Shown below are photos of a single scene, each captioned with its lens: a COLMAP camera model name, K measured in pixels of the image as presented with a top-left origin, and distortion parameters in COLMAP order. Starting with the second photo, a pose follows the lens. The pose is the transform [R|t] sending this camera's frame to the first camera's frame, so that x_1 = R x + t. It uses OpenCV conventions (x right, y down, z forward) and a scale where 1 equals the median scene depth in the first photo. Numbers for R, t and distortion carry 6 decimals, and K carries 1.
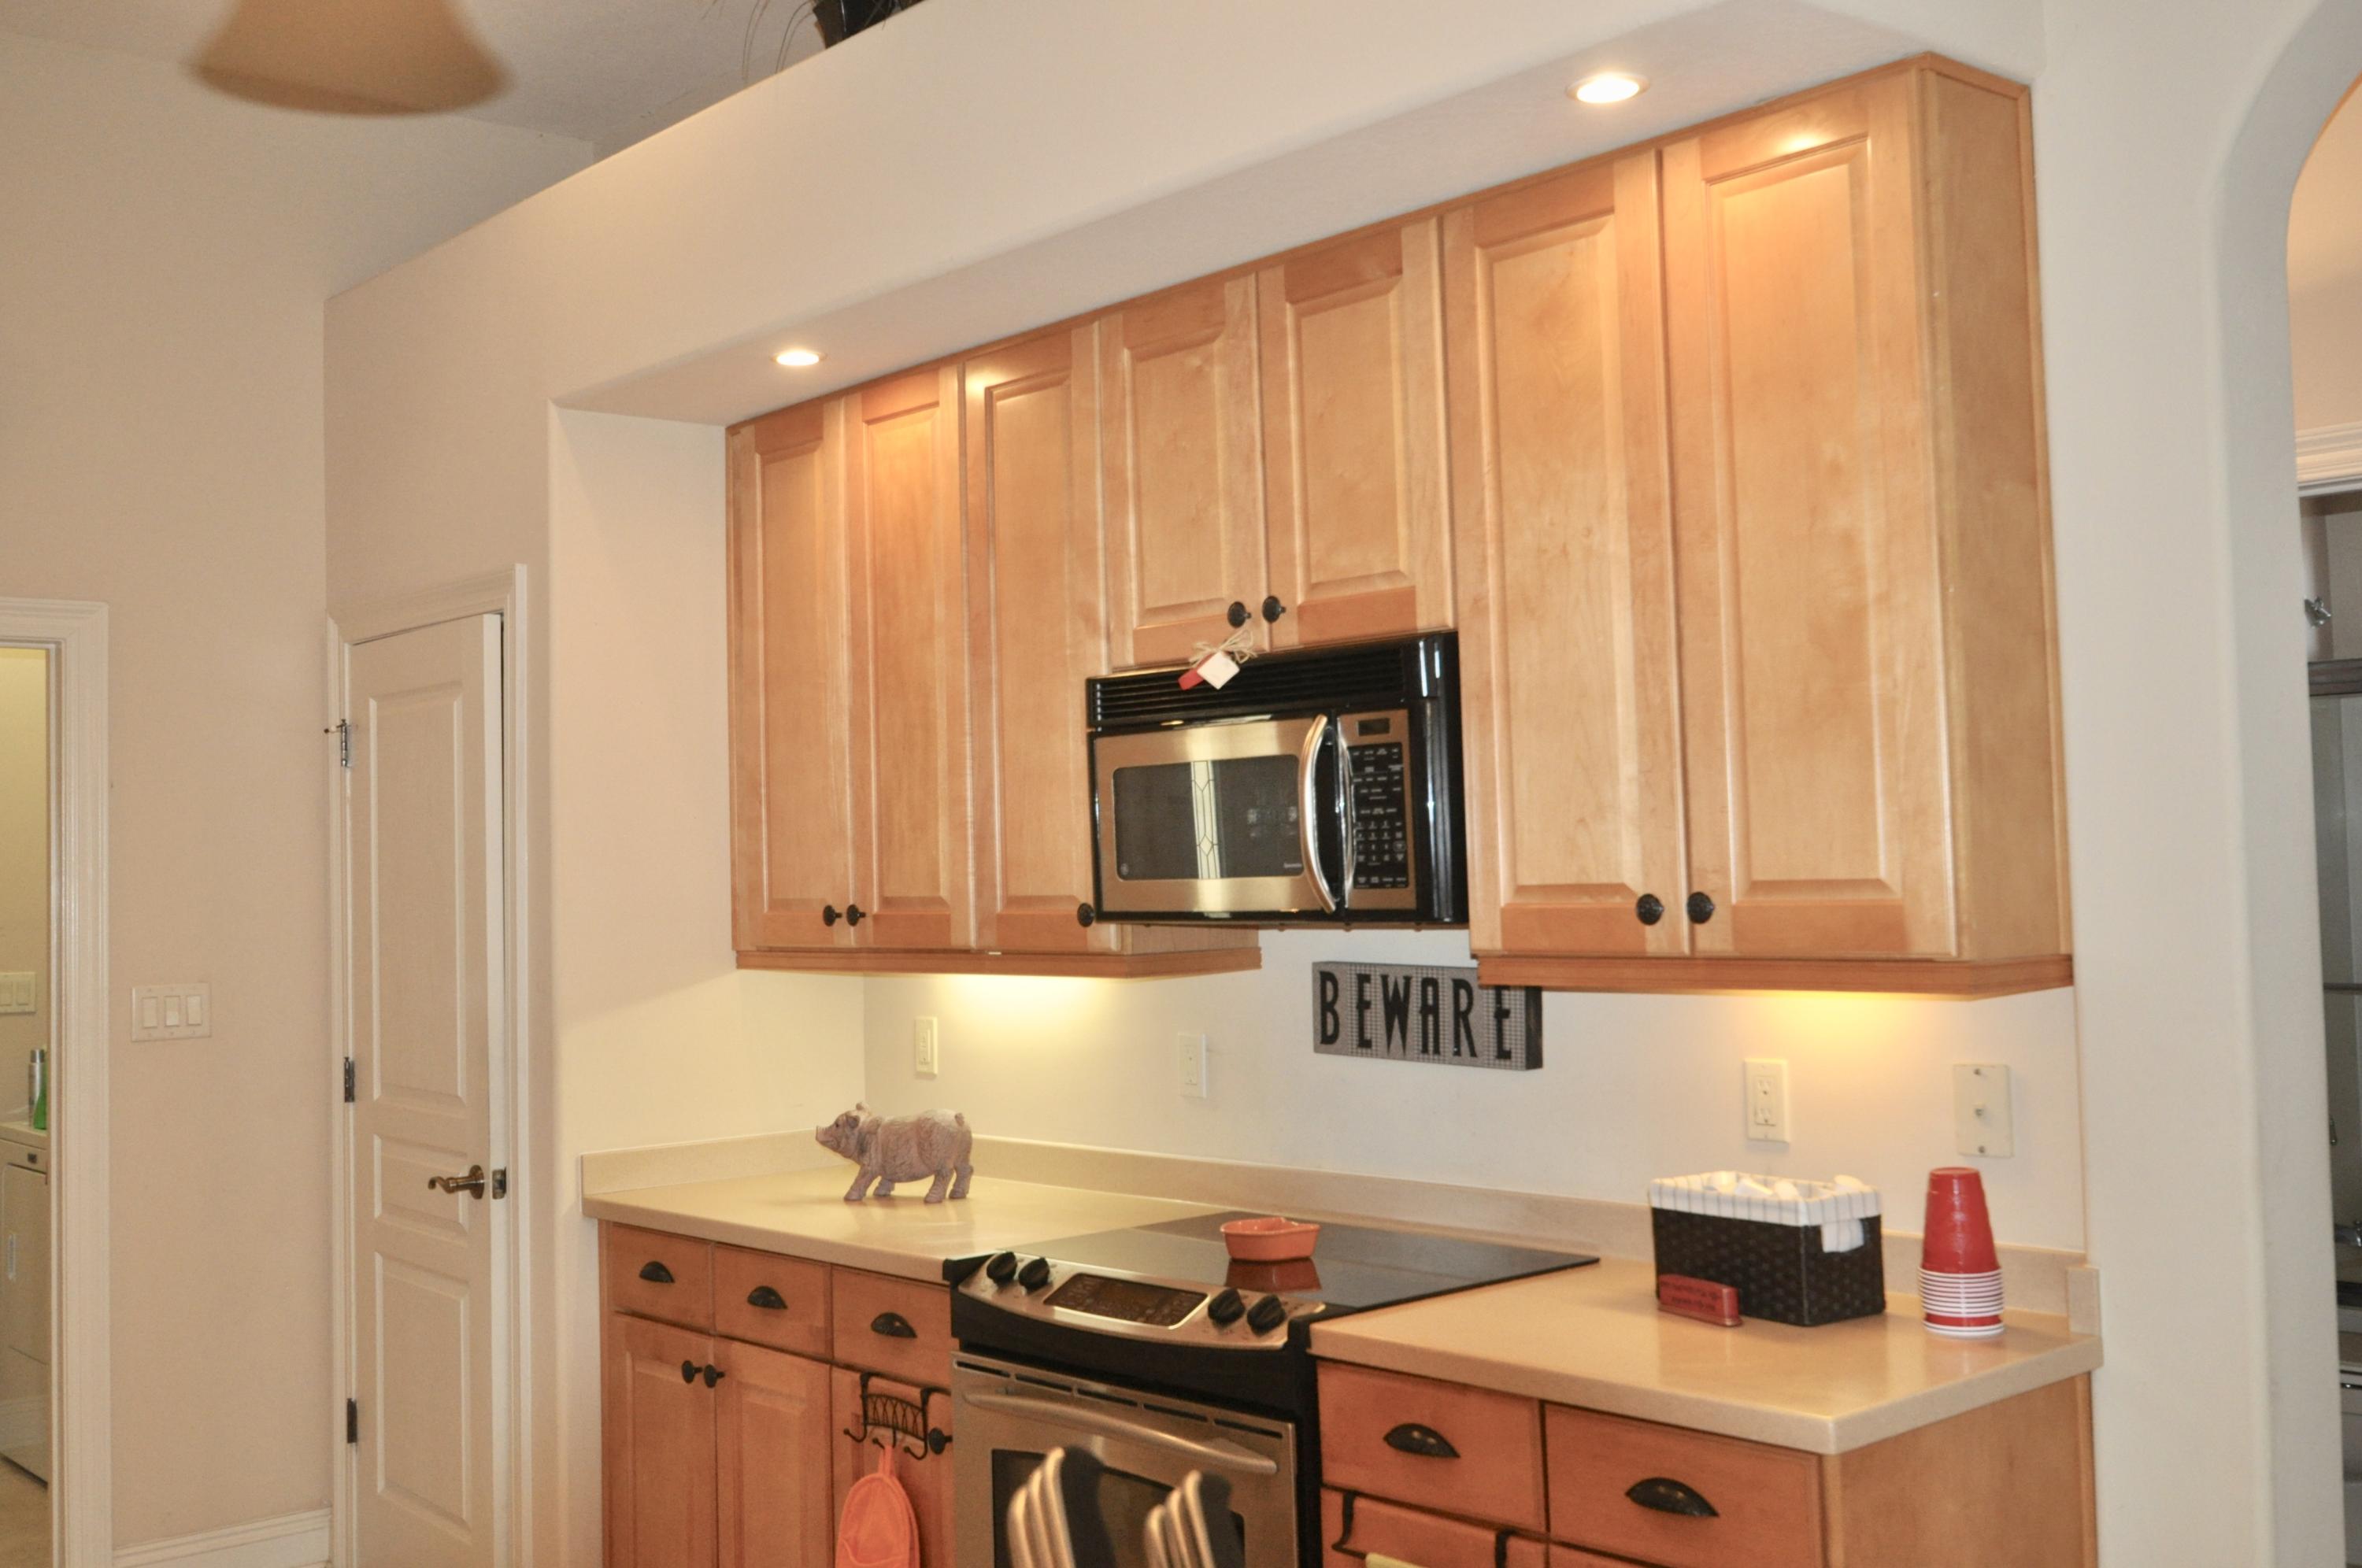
lens RADIAL K [[2416.5, 0, 1181.0], [0, 2416.5, 784.0], [0, 0, 1]] dist [-0.001588, -0.000678]
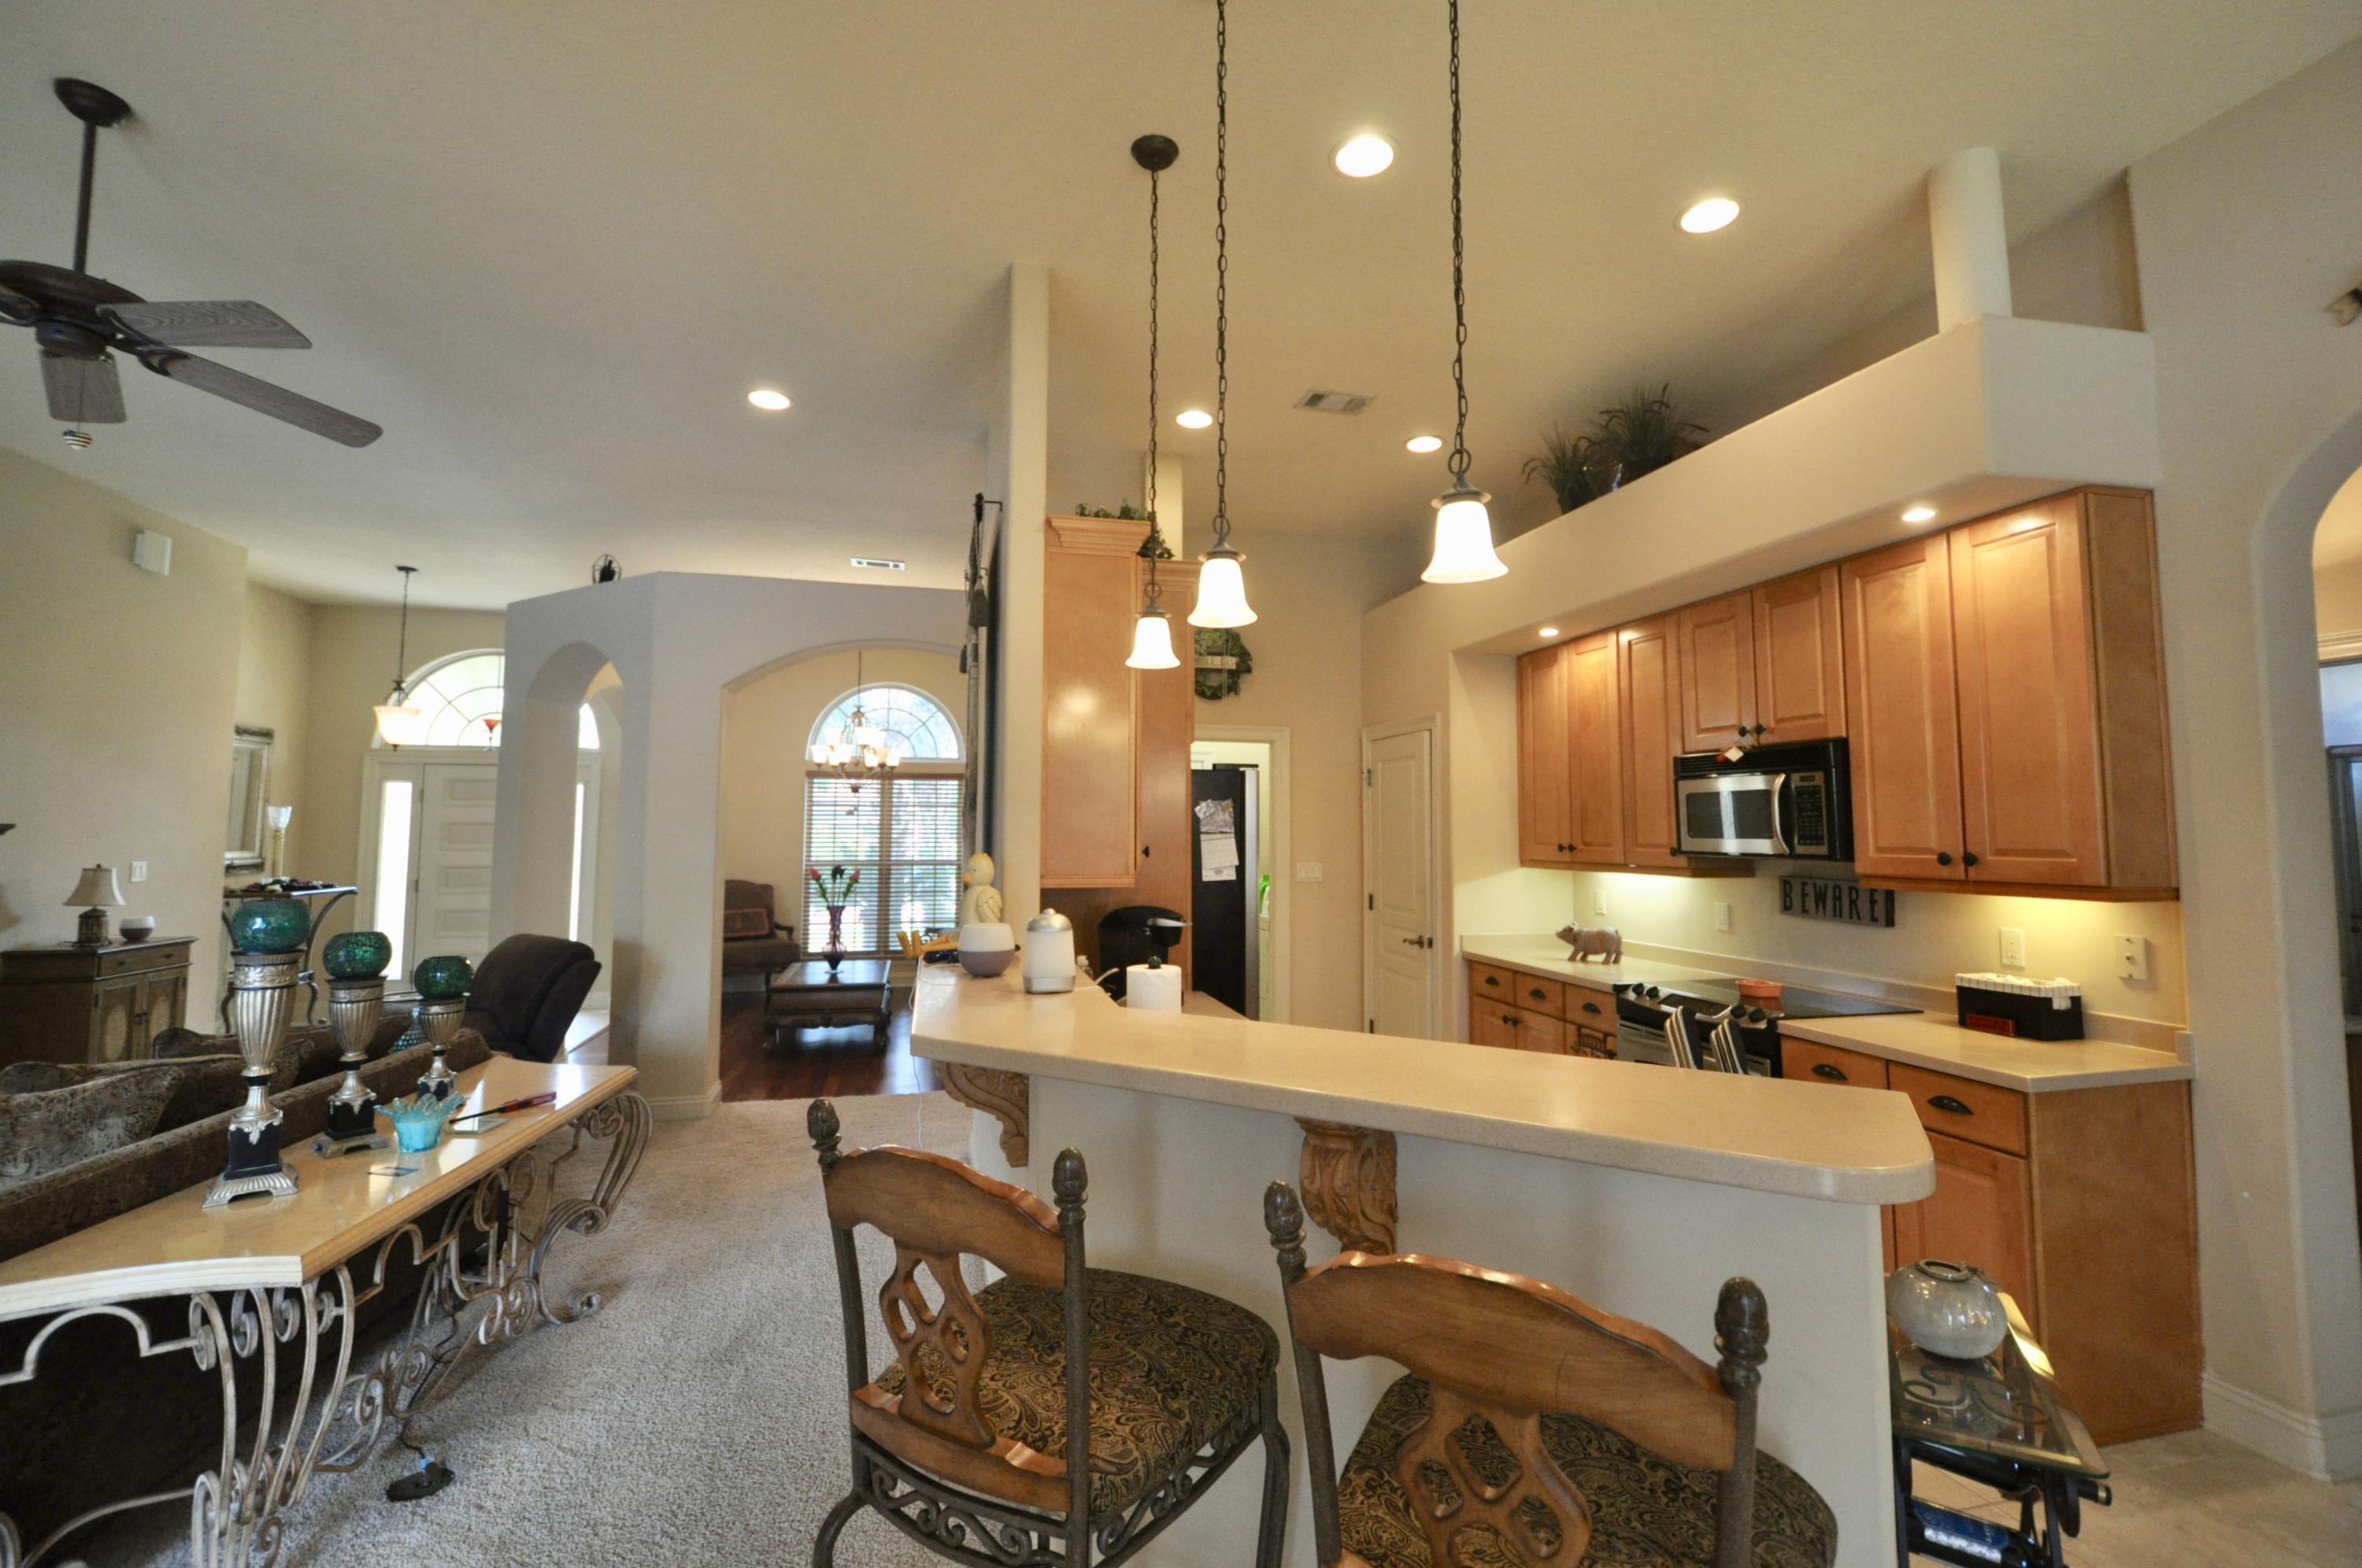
lens RADIAL K [[1027.7, 0, 1183.3], [0, 1027.7, 754.6], [0, 0, 1]] dist [0.013536, -0.011034]
pose [[0.889358, -0.001493, -0.457209, -0.003244], [-0.013572, 0.999468, -0.029662, -0.007660], [0.457010, 0.032585, 0.888865, -0.182971]]
